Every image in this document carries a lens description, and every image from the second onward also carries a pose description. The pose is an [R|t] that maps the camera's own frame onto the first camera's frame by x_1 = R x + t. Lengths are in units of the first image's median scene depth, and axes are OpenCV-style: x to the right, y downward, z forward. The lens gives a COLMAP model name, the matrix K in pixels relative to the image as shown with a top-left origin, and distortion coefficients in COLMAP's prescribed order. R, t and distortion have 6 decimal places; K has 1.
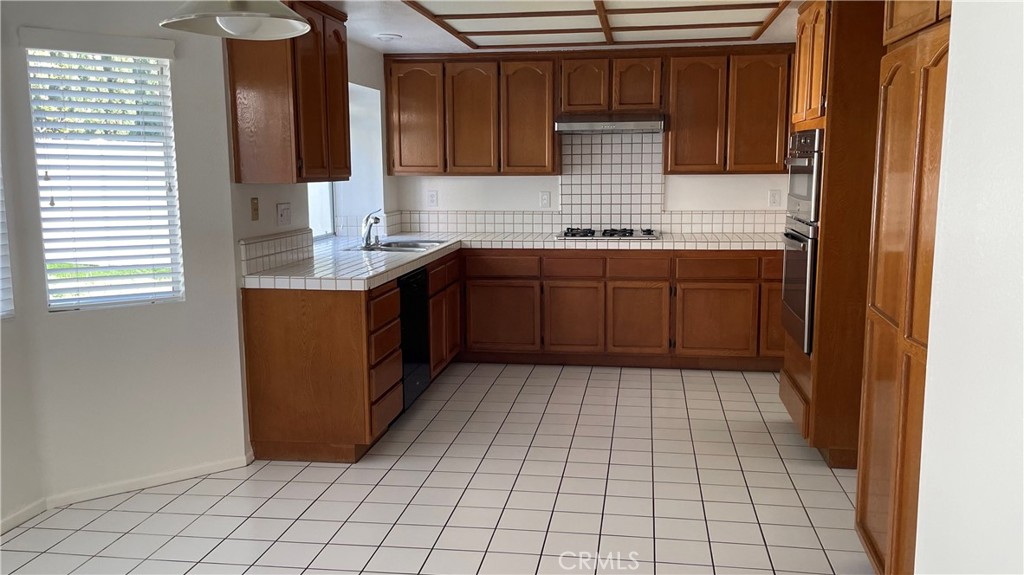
lens RADIAL K [[874.2, 0, 512.0], [0, 874.2, 287.5], [0, 0, 1]] dist [0.083951, -0.150364]
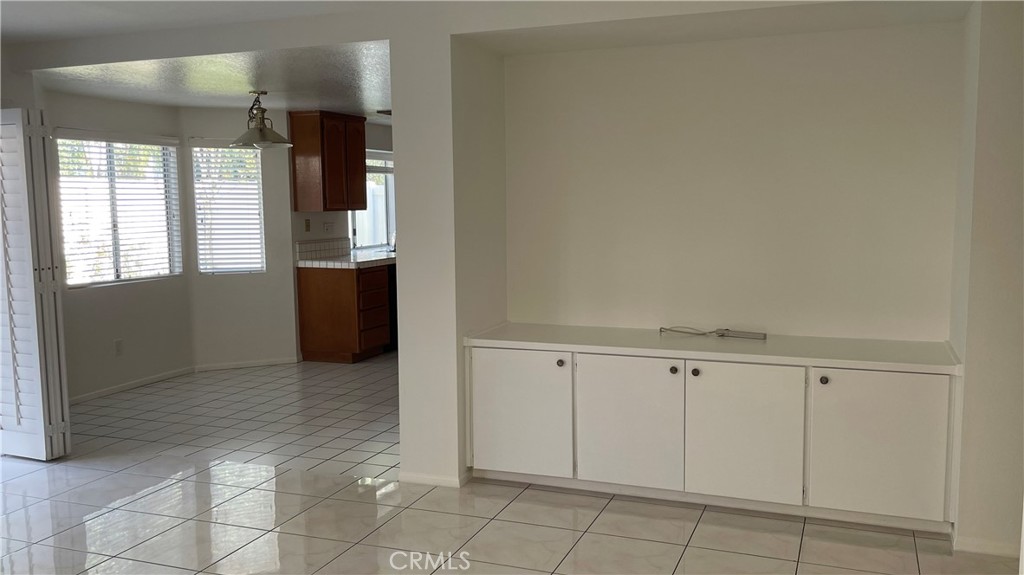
lens RADIAL K [[874.2, 0, 512.0], [0, 874.2, 287.5], [0, 0, 1]] dist [0.083951, -0.150364]
pose [[0.974306, 0.019025, -0.224422, 0.382947], [-0.026516, 0.999186, -0.030409, 0.060556], [0.223660, 0.035579, 0.974018, -0.492444]]
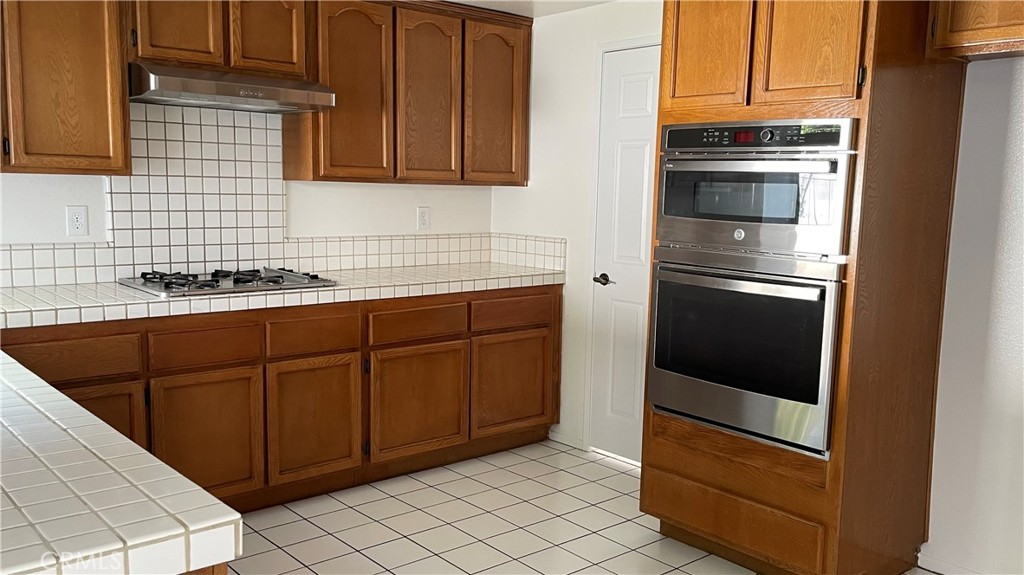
lens RADIAL K [[871.6, 0, 512.0], [0, 871.6, 287.5], [0, 0, 1]] dist [0.112420, -0.138326]
pose [[0.648981, -0.067888, 0.757770, -0.215765], [0.077531, 0.996727, 0.022896, -0.056700], [-0.756844, 0.043892, 0.652120, 0.492436]]
